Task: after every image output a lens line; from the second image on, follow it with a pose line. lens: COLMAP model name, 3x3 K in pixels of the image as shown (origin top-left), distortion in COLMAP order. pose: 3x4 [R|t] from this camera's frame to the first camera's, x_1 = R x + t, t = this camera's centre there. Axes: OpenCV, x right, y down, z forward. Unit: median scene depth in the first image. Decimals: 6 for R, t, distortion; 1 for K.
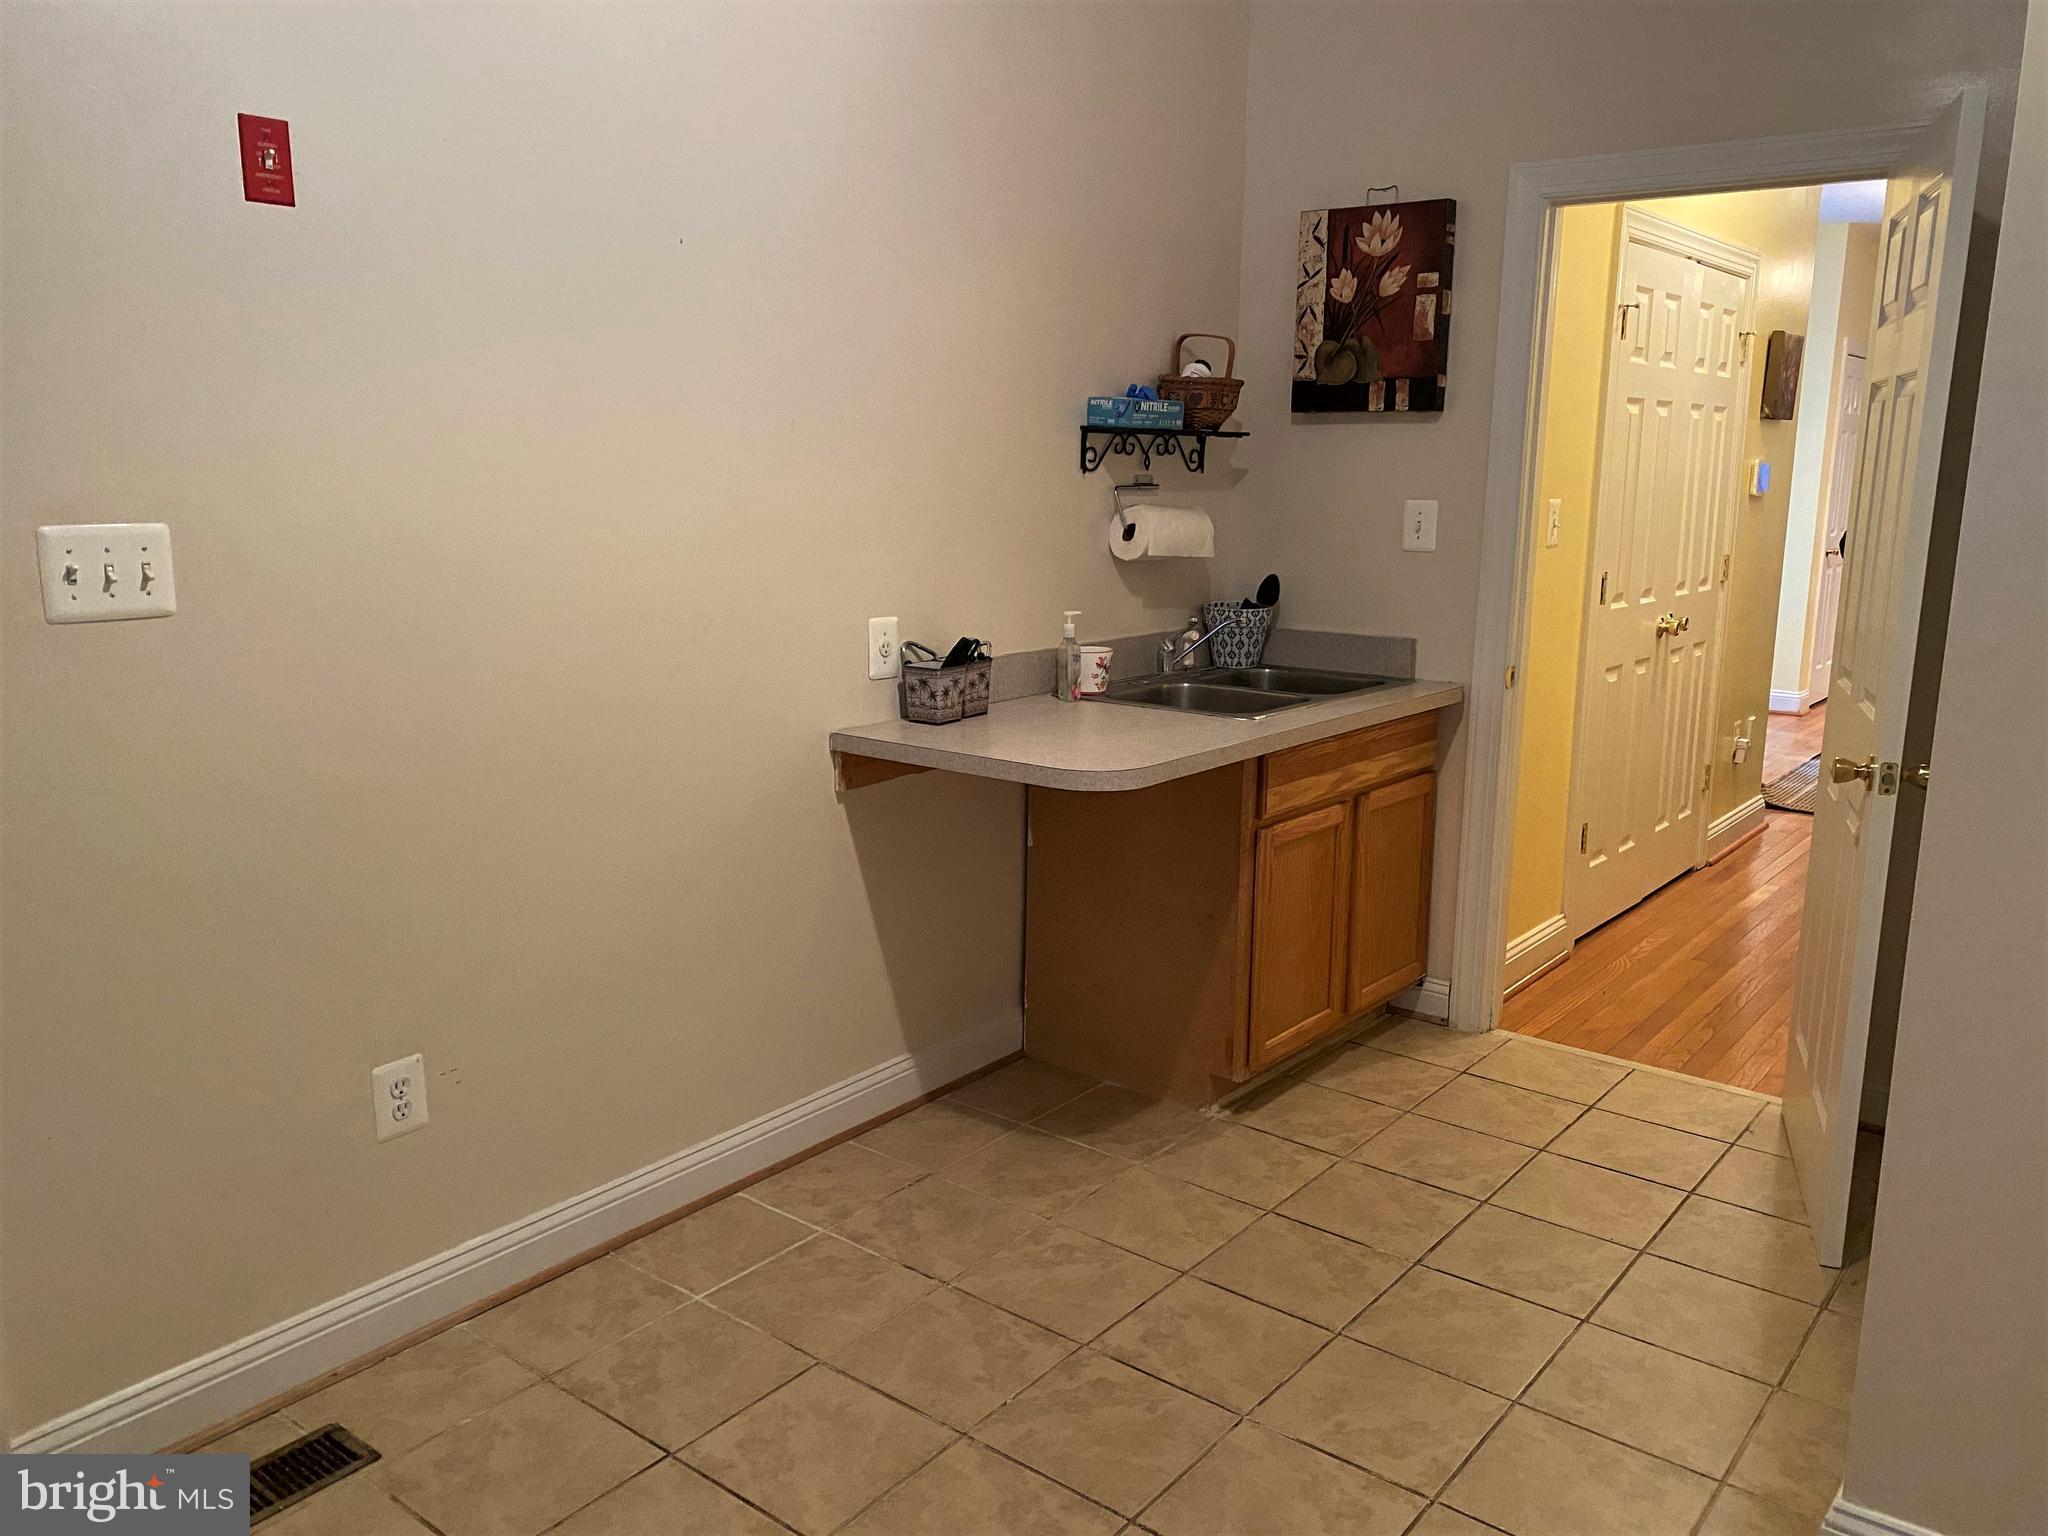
lens RADIAL K [[1586.8, 0, 1020.7], [0, 1586.8, 771.6], [0, 0, 1]] dist [0.053076, -0.052179]
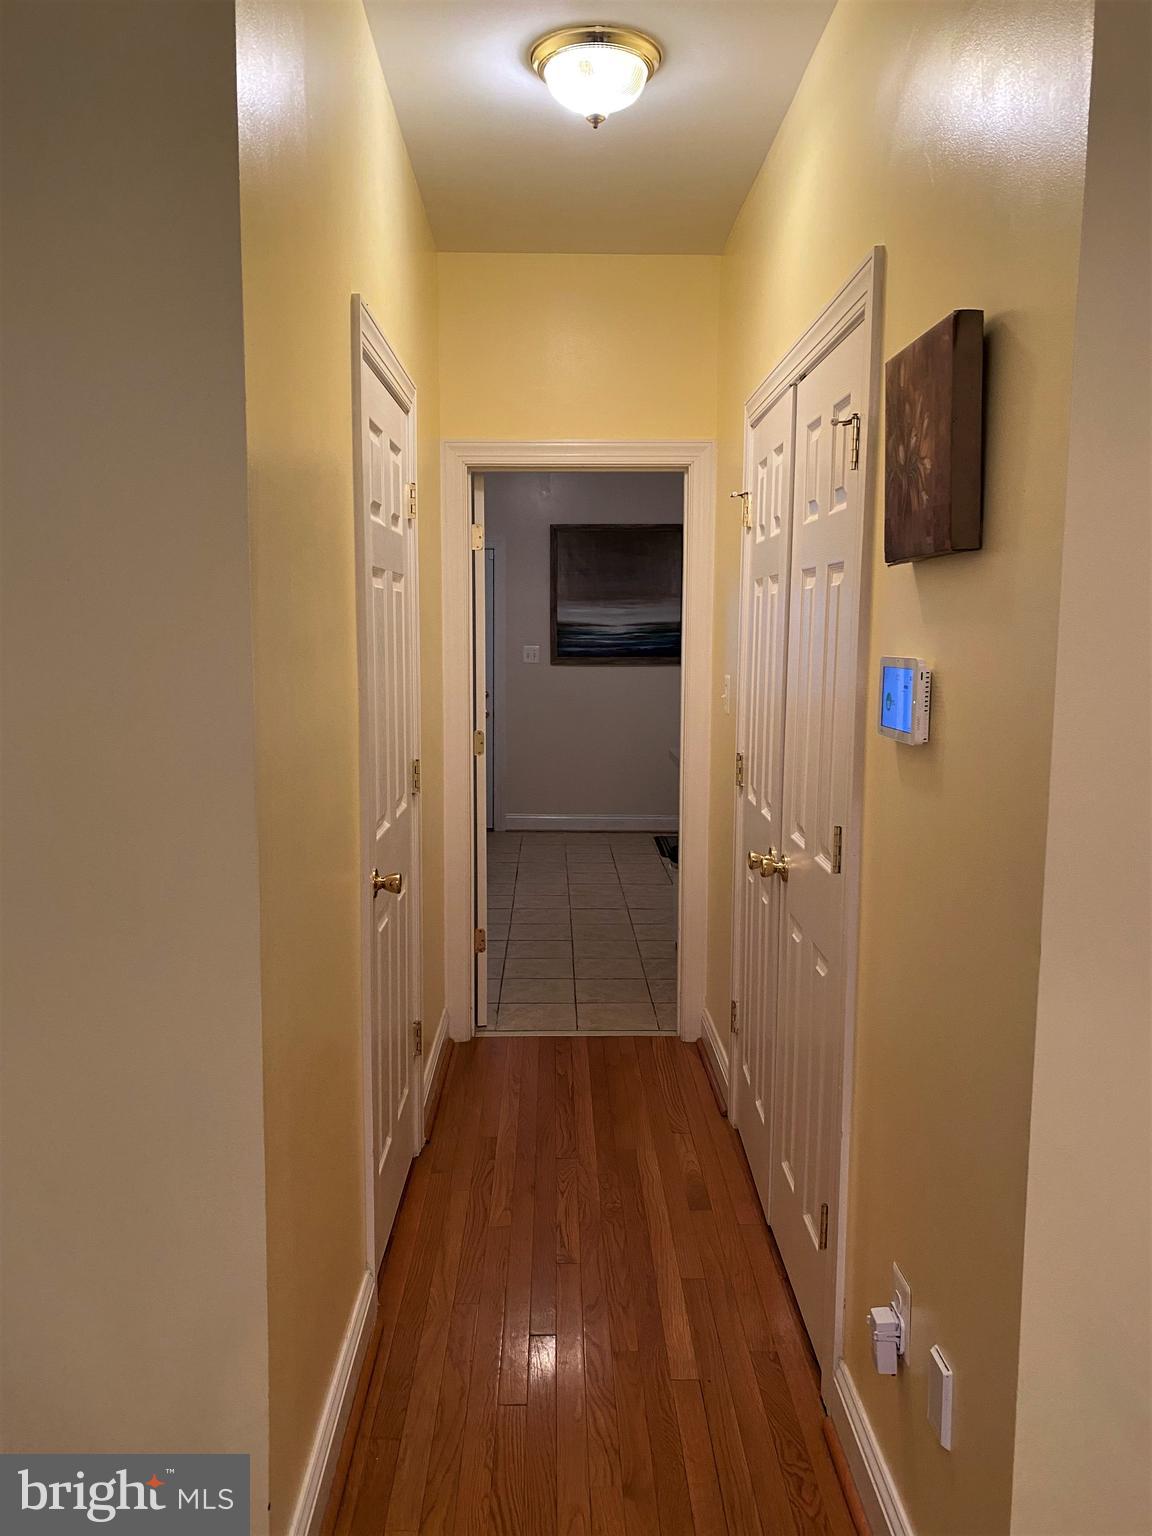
lens RADIAL K [[1190.1, 0, 573.4], [0, 1190.1, 768.1], [0, 0, 1]] dist [0.053076, -0.052179]
pose [[-0.774520, 0.062551, -0.629449, 1.634858], [-0.136061, 0.955331, 0.262355, -0.529628], [0.617742, 0.288842, -0.731413, 2.641800]]
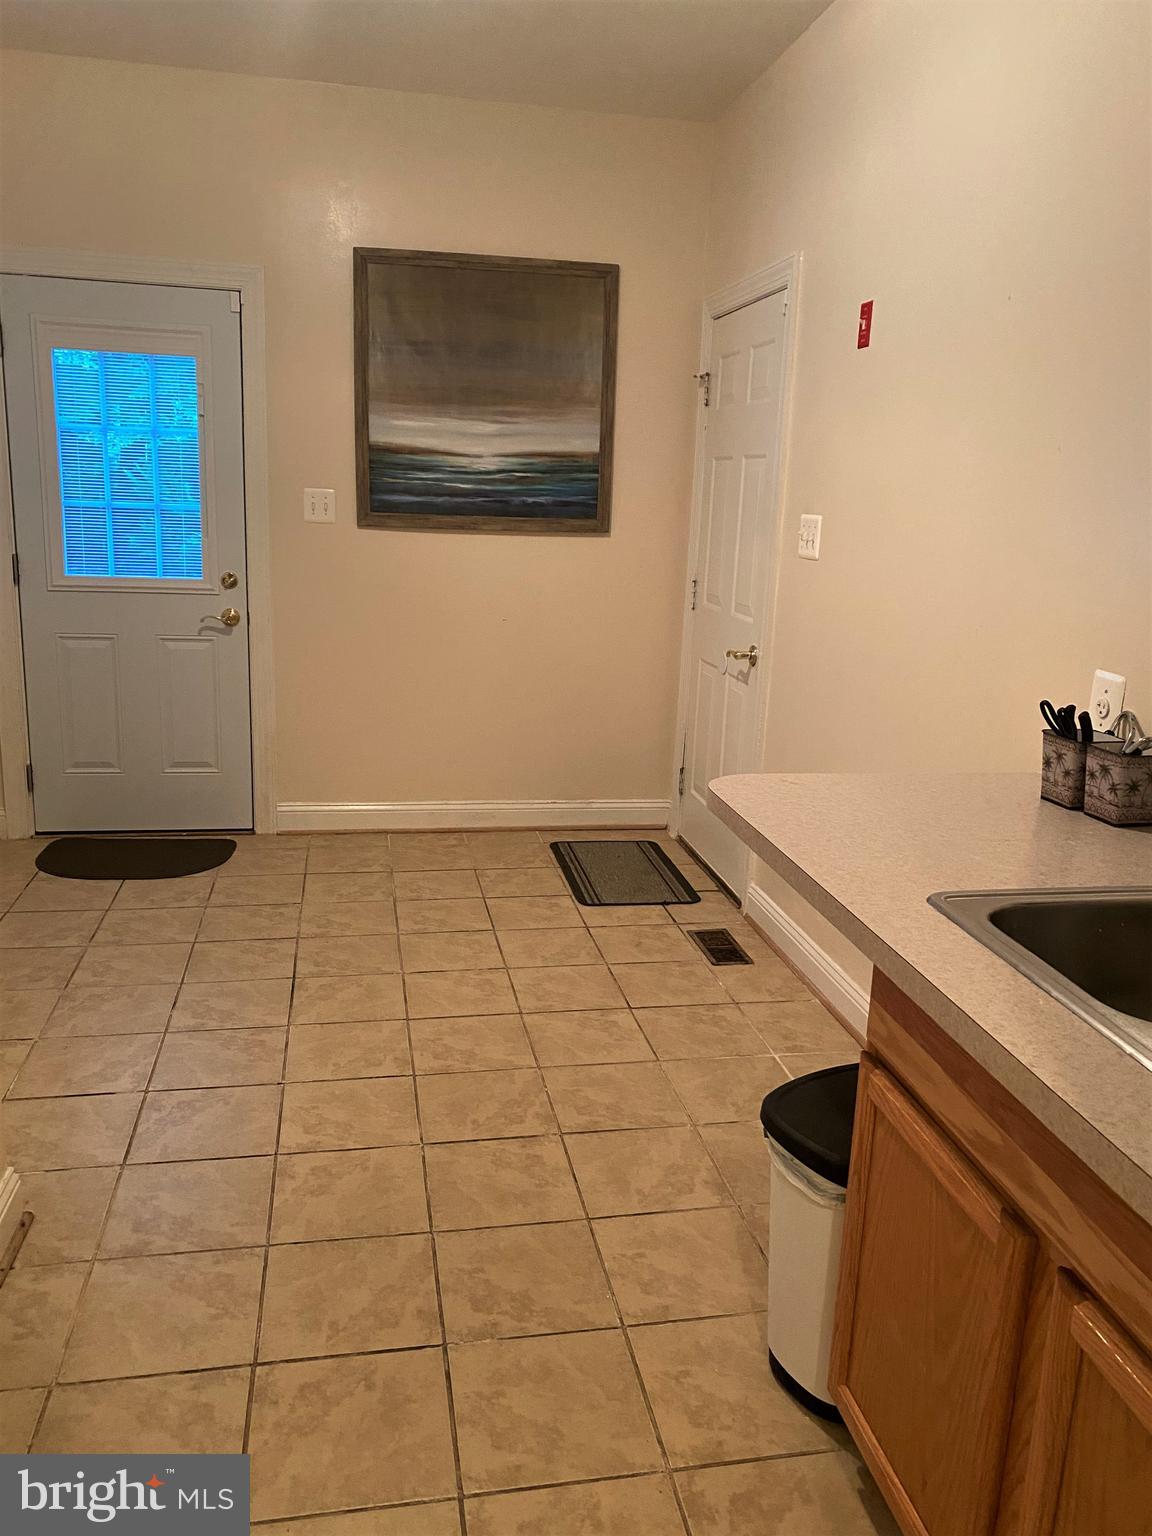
lens RADIAL K [[1190.1, 0, 577.8], [0, 1190.1, 771.4], [0, 0, 1]] dist [0.053076, -0.052179]
pose [[-0.655498, 0.145041, -0.741138, 0.743336], [-0.191854, 0.917204, 0.349183, -0.277800], [0.730420, 0.371079, -0.573399, 1.499606]]
